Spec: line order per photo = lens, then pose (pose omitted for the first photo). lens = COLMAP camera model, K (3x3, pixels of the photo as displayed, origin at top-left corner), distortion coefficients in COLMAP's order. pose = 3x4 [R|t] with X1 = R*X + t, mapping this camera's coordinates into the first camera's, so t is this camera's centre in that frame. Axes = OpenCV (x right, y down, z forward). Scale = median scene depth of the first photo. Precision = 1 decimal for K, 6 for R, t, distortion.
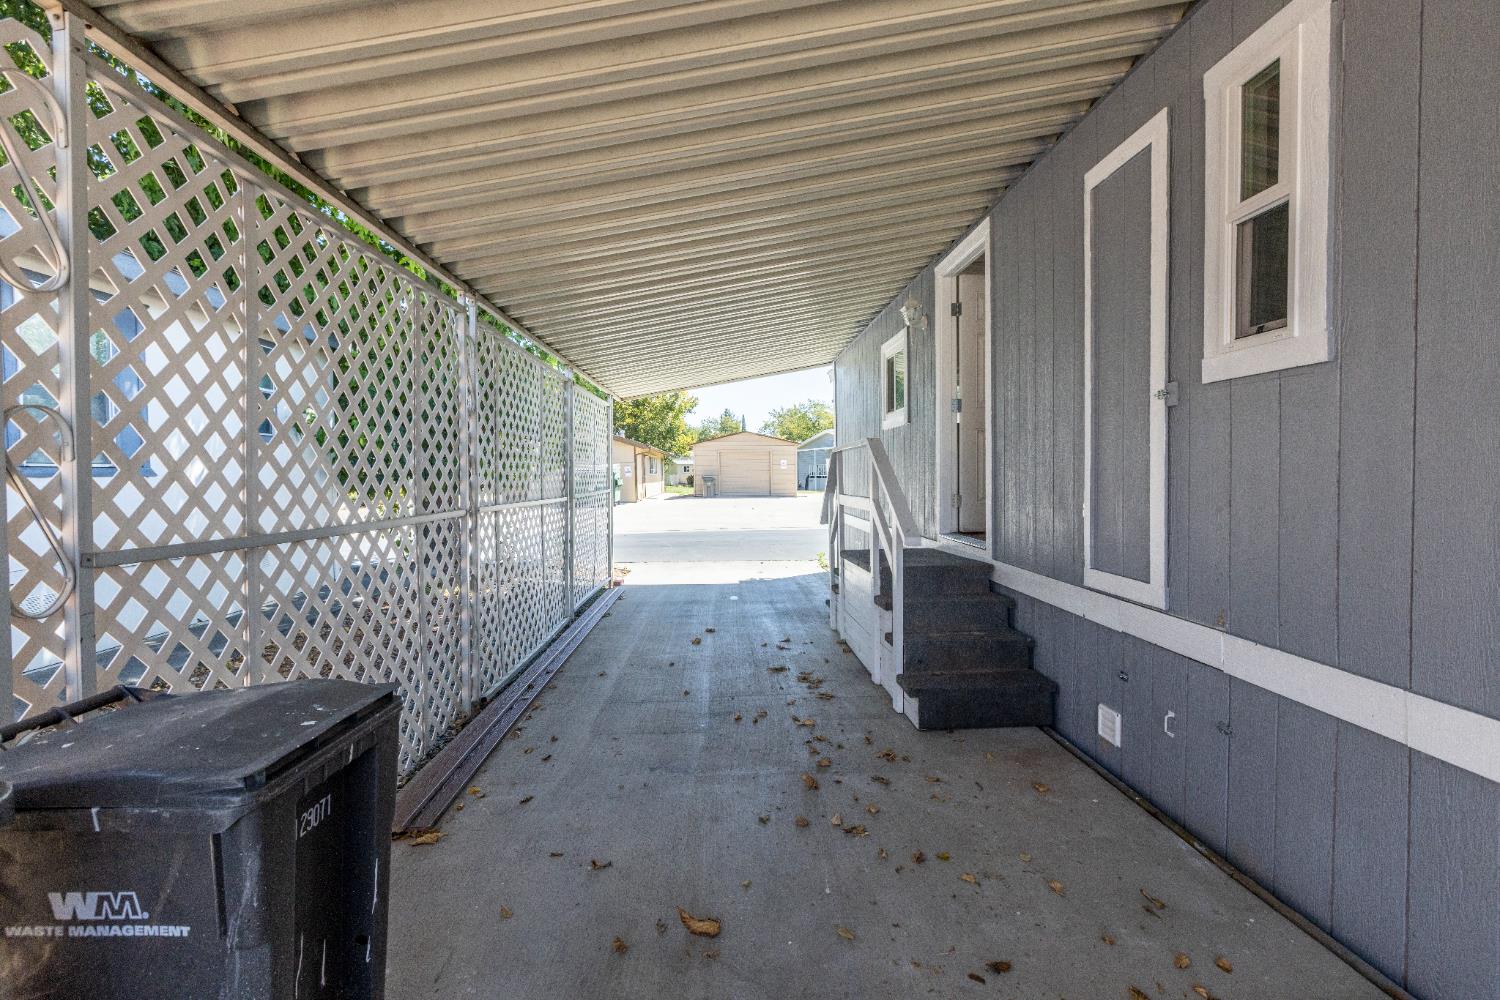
lens RADIAL K [[717.1, 0, 762.3], [0, 717.1, 497.0], [0, 0, 1]] dist [0.004821, 0.002443]
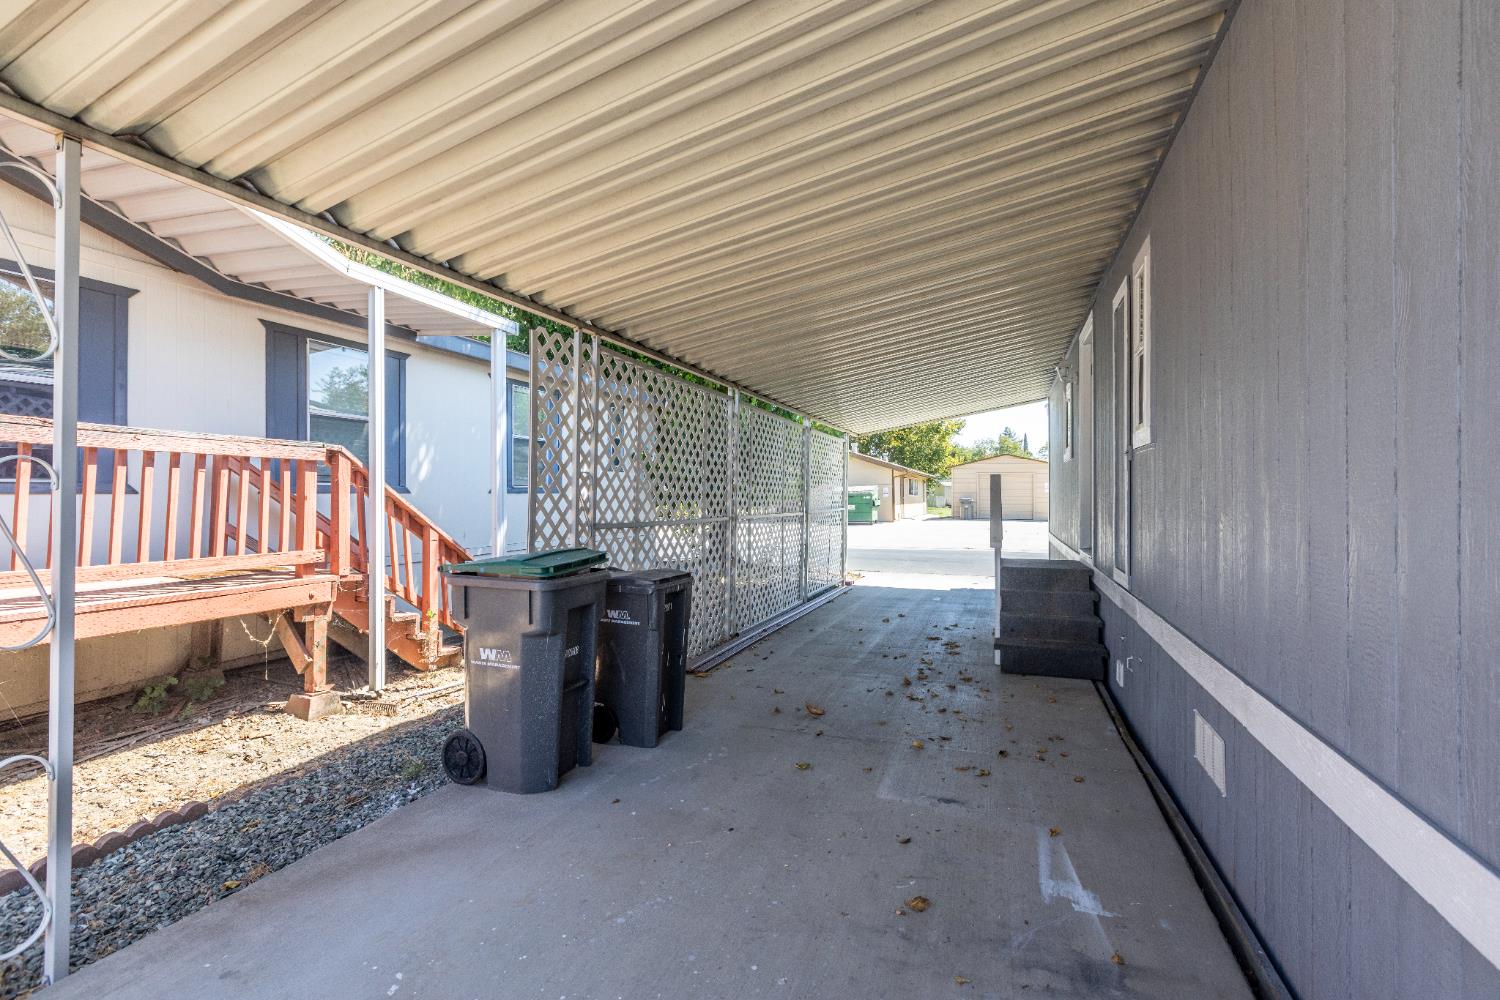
lens RADIAL K [[717.1, 0, 747.5], [0, 717.1, 496.1], [0, 0, 1]] dist [0.004821, 0.002443]
pose [[0.923180, 0.016567, -0.384011, 0.254721], [-0.028065, 0.999309, -0.024358, 0.008517], [0.383342, 0.033264, 0.923007, -0.505106]]
